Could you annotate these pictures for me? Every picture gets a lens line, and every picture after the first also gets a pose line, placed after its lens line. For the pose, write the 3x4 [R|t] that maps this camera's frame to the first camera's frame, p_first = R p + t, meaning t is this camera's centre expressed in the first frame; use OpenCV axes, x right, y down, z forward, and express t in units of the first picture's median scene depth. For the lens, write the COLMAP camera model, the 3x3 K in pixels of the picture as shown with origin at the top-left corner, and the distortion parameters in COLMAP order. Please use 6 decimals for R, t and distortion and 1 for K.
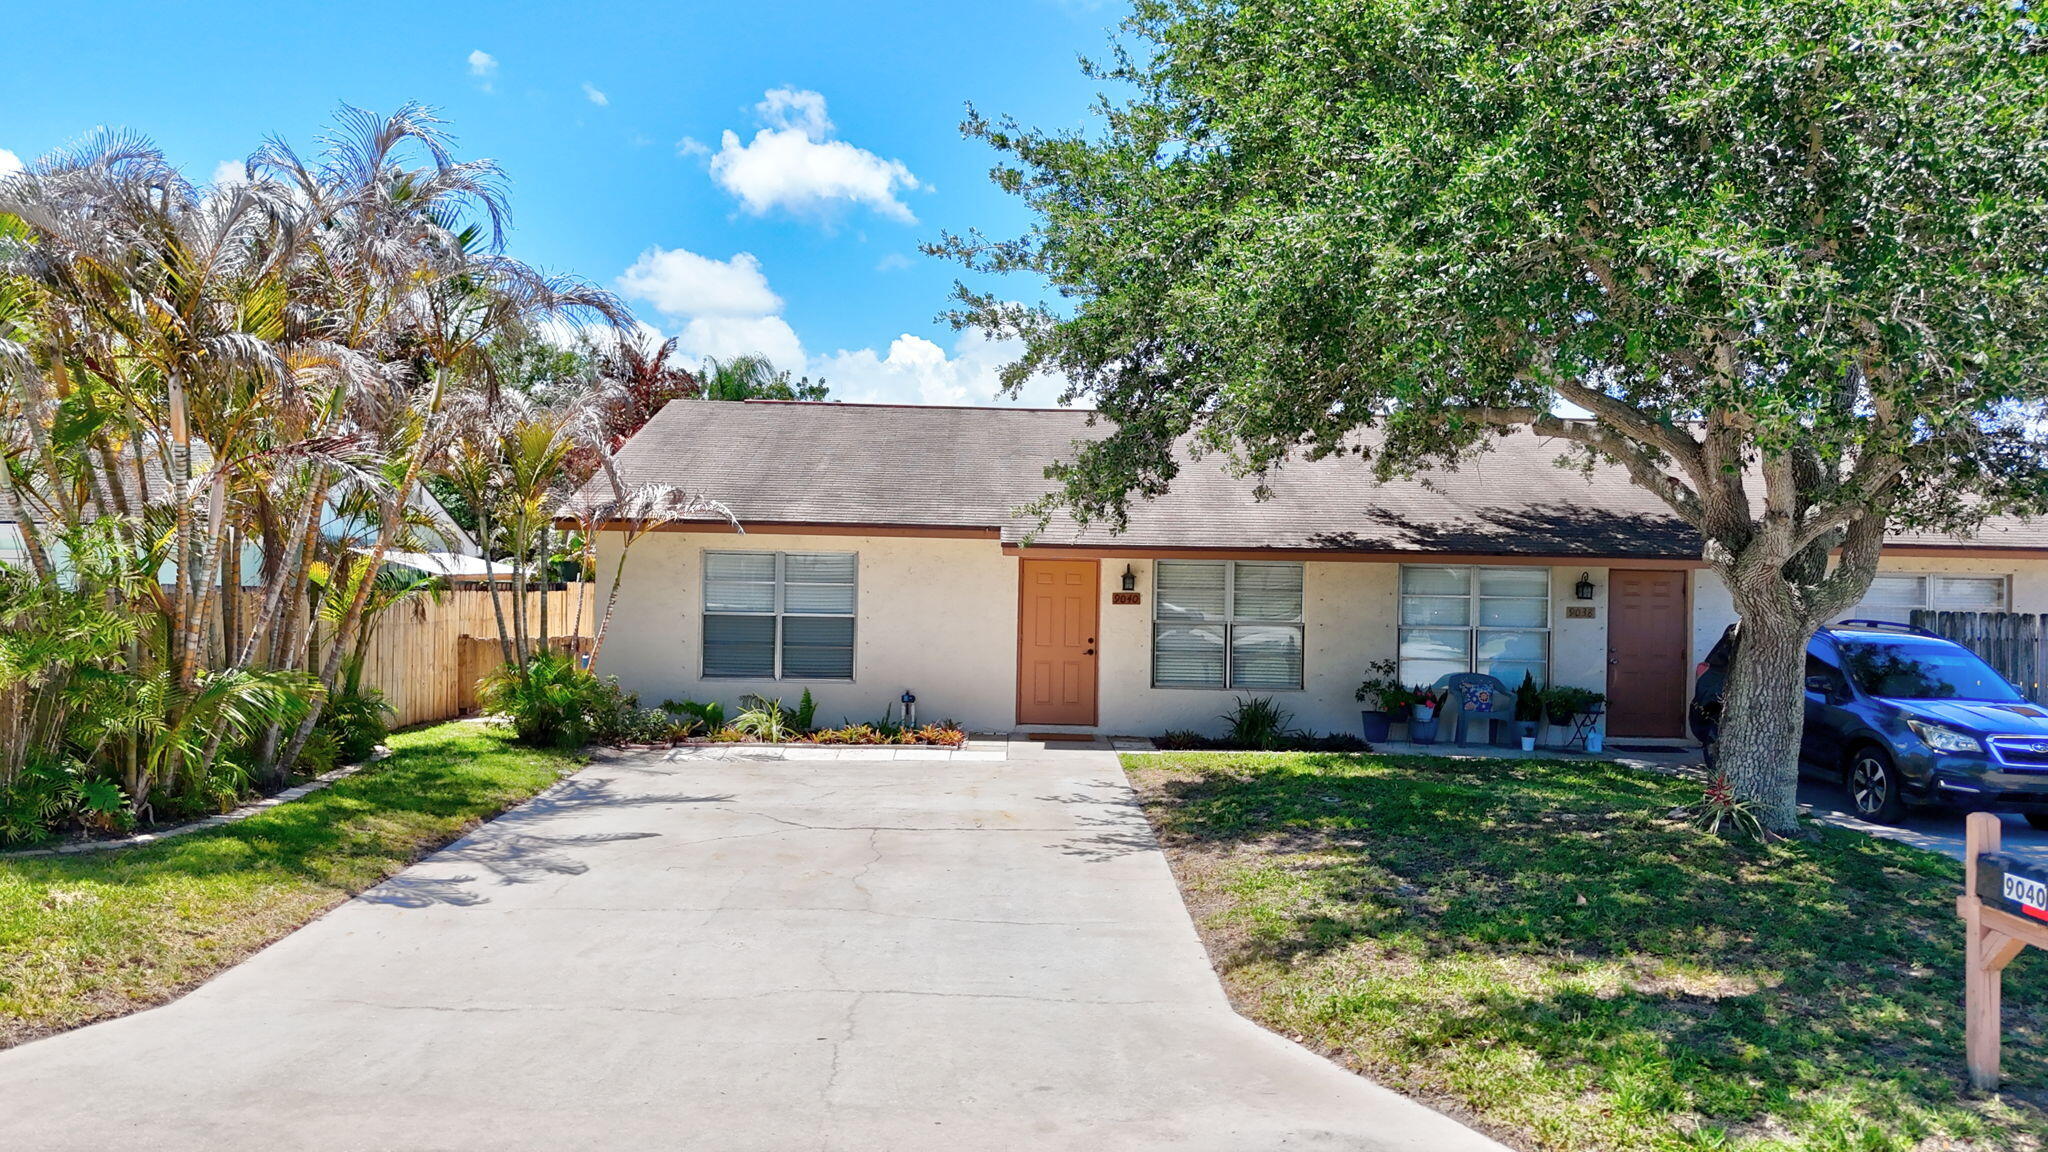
lens RADIAL K [[1515.5, 0, 1024.0], [0, 1515.5, 576.0], [0, 0, 1]] dist [0.069066, -0.061929]
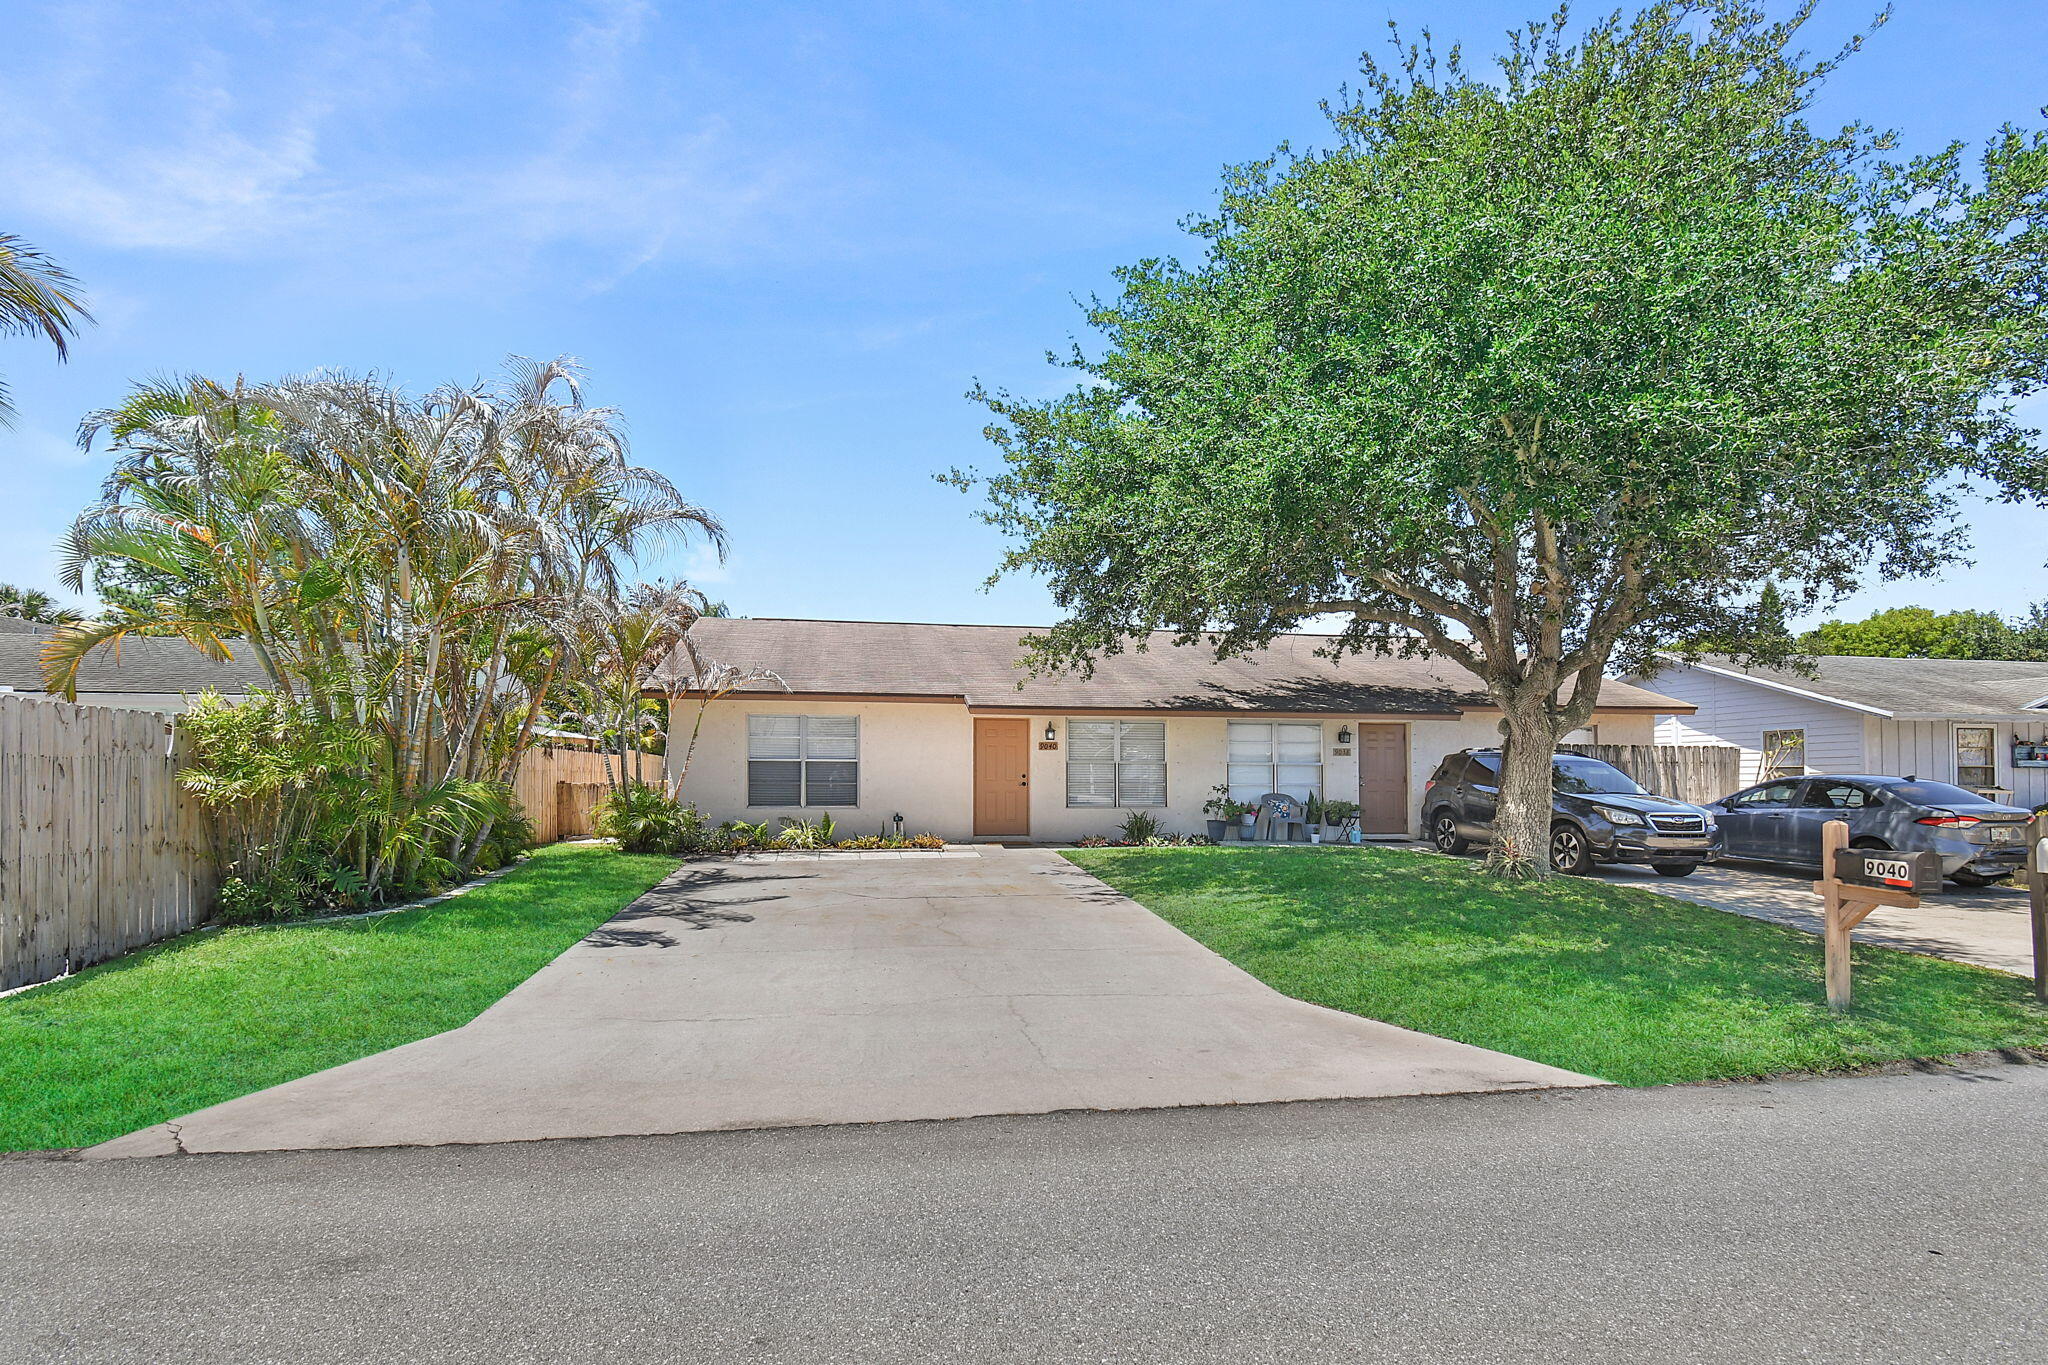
lens RADIAL K [[1004.1, 0, 1006.1], [0, 1004.1, 756.7], [0, 0, 1]] dist [0.000778, -0.000674]
pose [[0.990869, -0.013783, 0.134123, -0.111195], [0.015313, 0.999829, -0.010385, 0.038175], [-0.133957, 0.012344, 0.990910, 0.073550]]
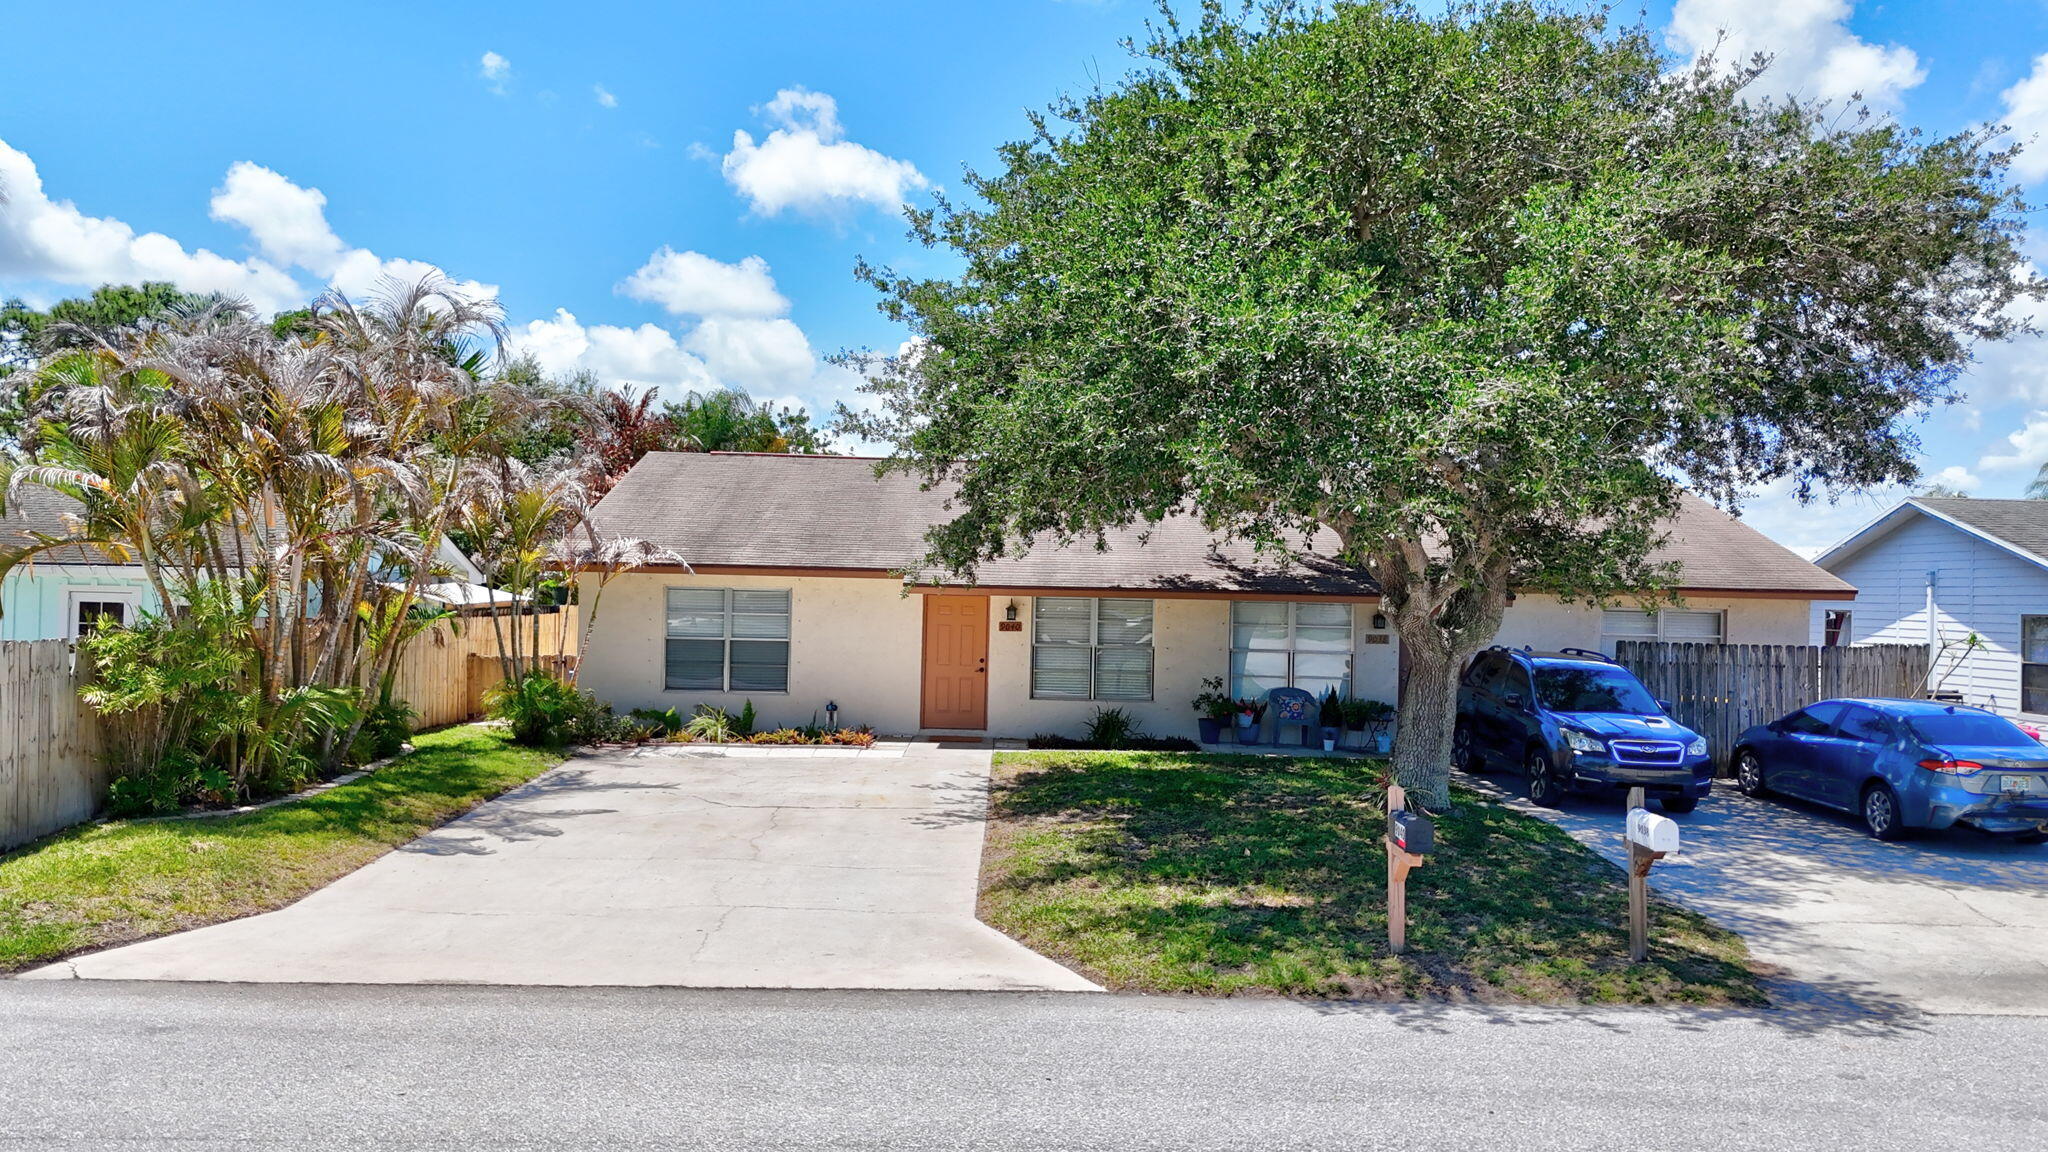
lens RADIAL K [[1515.5, 0, 1024.0], [0, 1515.5, 576.0], [0, 0, 1]] dist [0.069066, -0.061929]
pose [[0.999986, 0.002994, -0.004291, 0.093949], [-0.002999, 0.999995, -0.001197, -0.027715], [0.004287, 0.001210, 0.999990, -0.258992]]
